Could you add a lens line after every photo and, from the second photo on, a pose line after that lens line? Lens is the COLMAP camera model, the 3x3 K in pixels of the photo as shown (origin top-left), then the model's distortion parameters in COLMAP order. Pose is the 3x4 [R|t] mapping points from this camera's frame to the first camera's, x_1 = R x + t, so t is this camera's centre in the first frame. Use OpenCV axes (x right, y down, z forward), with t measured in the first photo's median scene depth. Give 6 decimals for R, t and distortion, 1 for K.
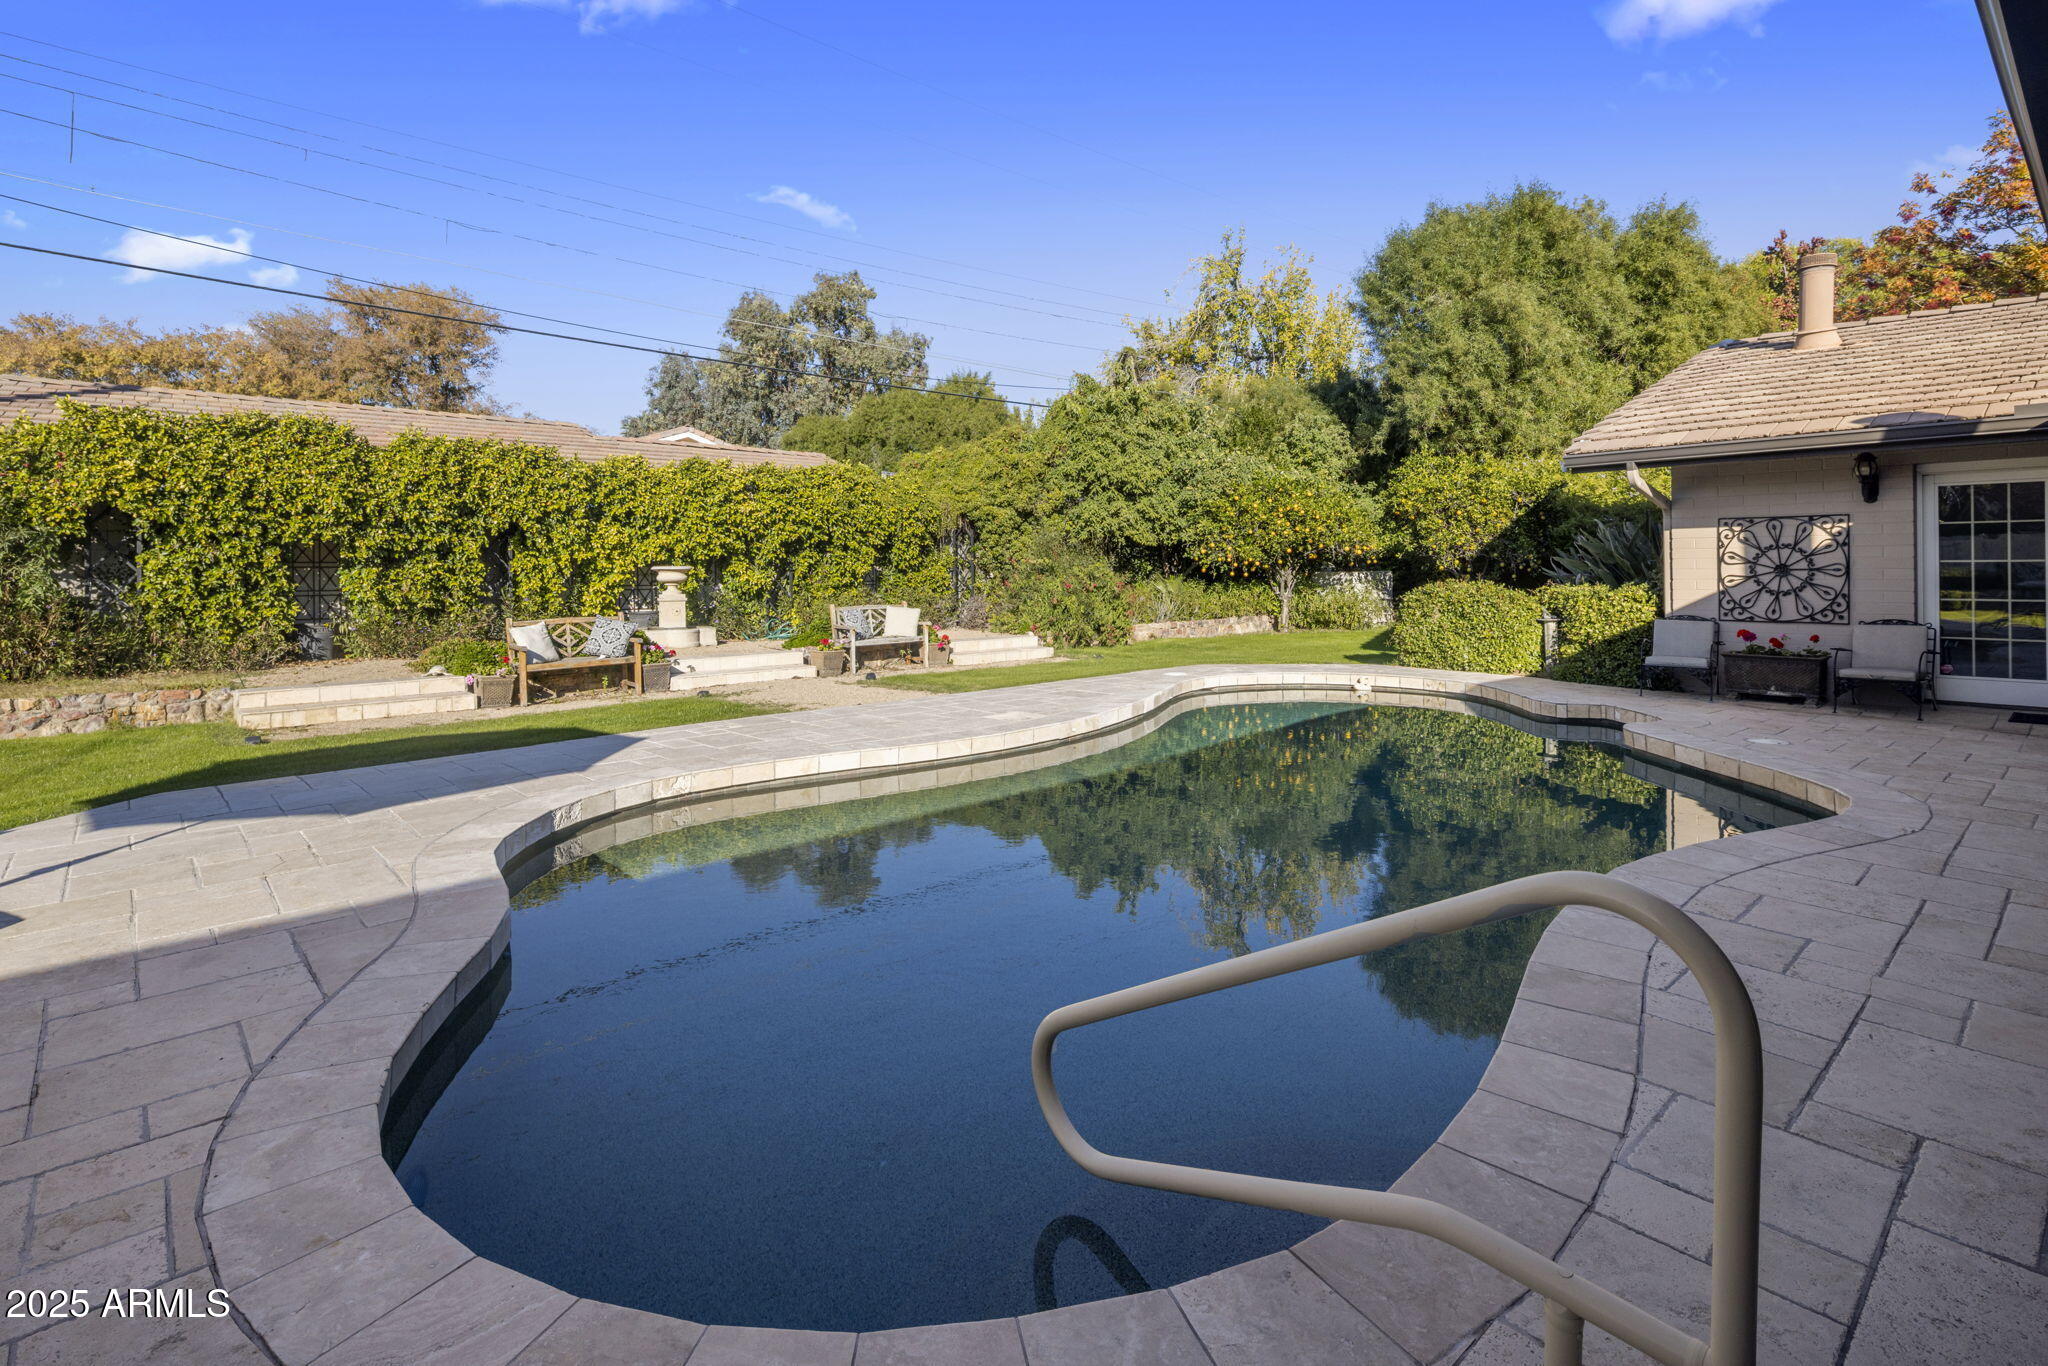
lens RADIAL K [[992.9, 0, 1024.2], [0, 992.9, 570.6], [0, 0, 1]] dist [-0.000060, -0.000404]
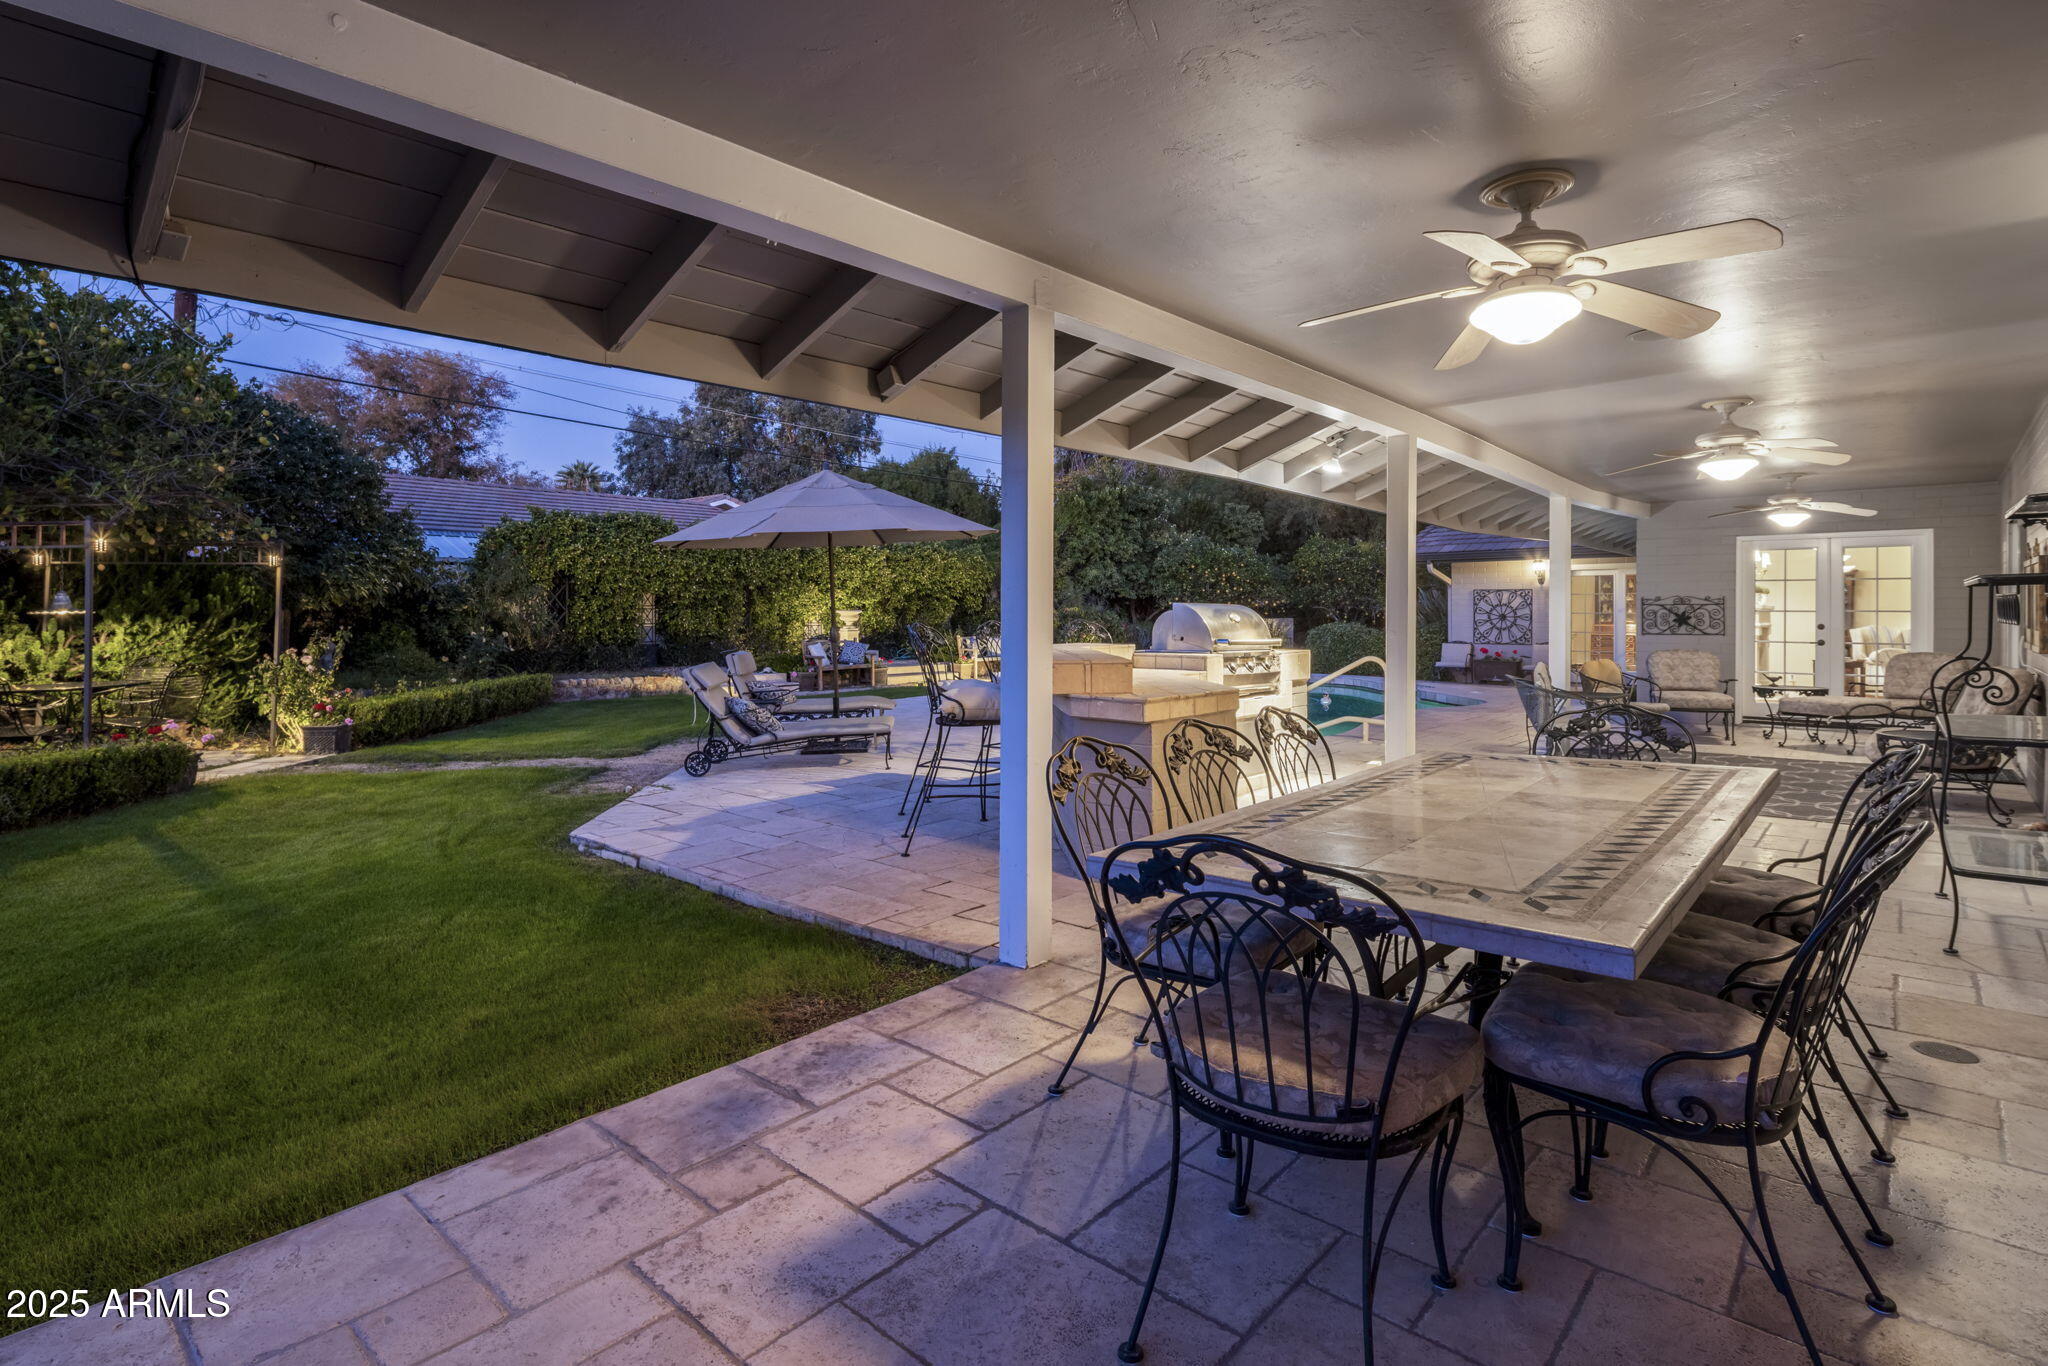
lens RADIAL K [[992.5, 0, 1023.4], [0, 992.5, 620.3], [0, 0, 1]] dist [0.001236, -0.000972]
pose [[0.993798, 0.007307, 0.110956, -0.276015], [-0.007557, 0.999970, 0.001833, 0.006464], [-0.110939, -0.002660, 0.993824, -0.596428]]
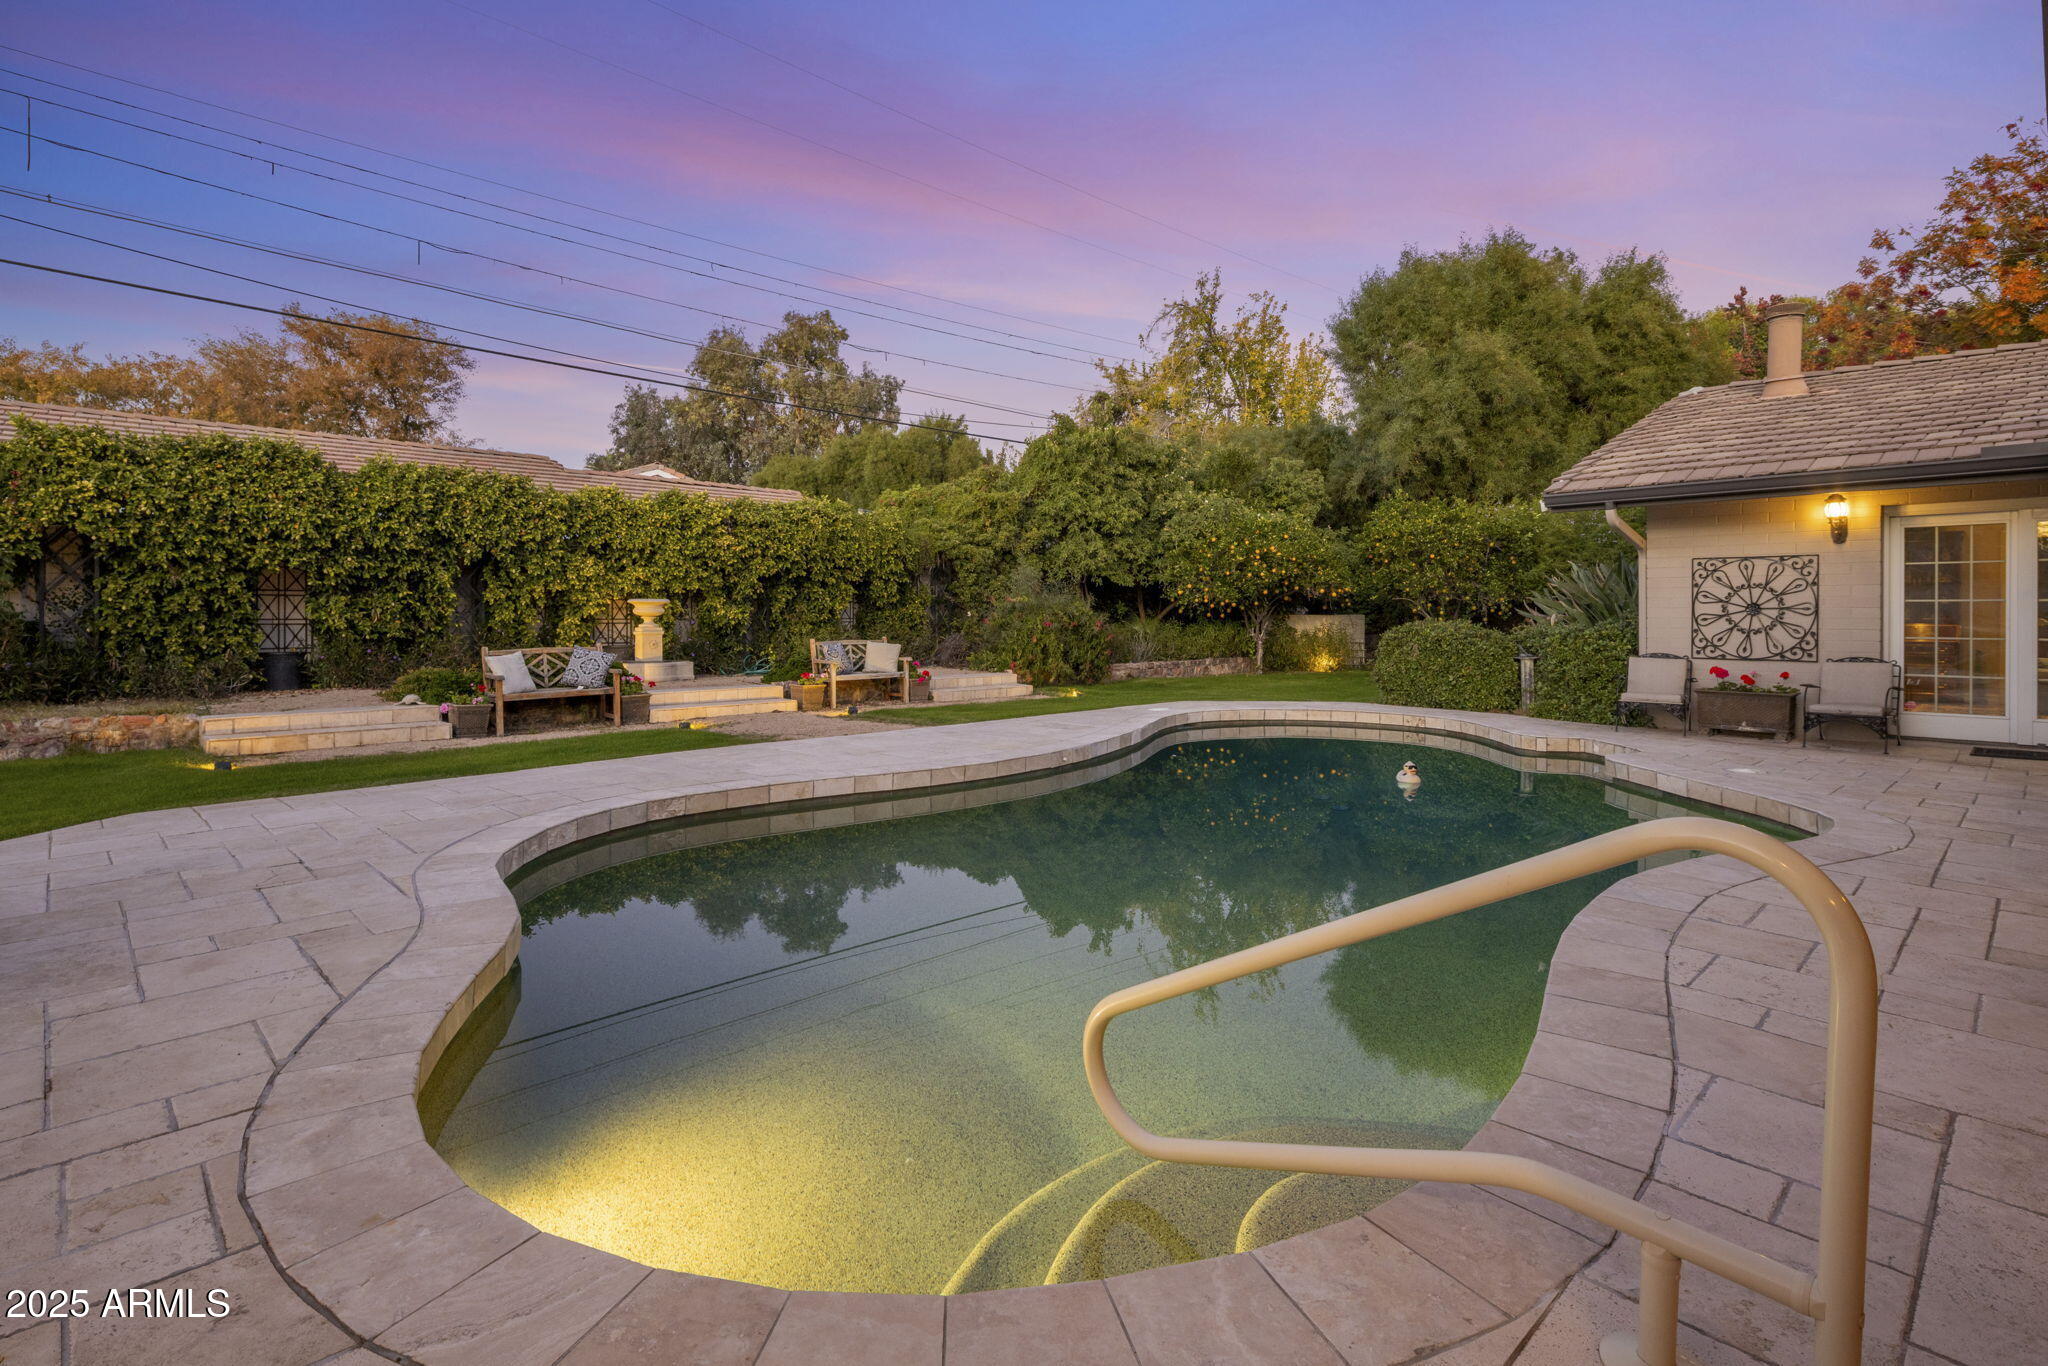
lens RADIAL K [[992.5, 0, 1023.4], [0, 992.5, 620.3], [0, 0, 1]] dist [0.001236, -0.000972]
pose [[0.999408, 0.009544, 0.033055, -0.016226], [-0.009625, 0.999951, 0.002310, 0.011517], [-0.033032, -0.002626, 0.999451, 0.001174]]
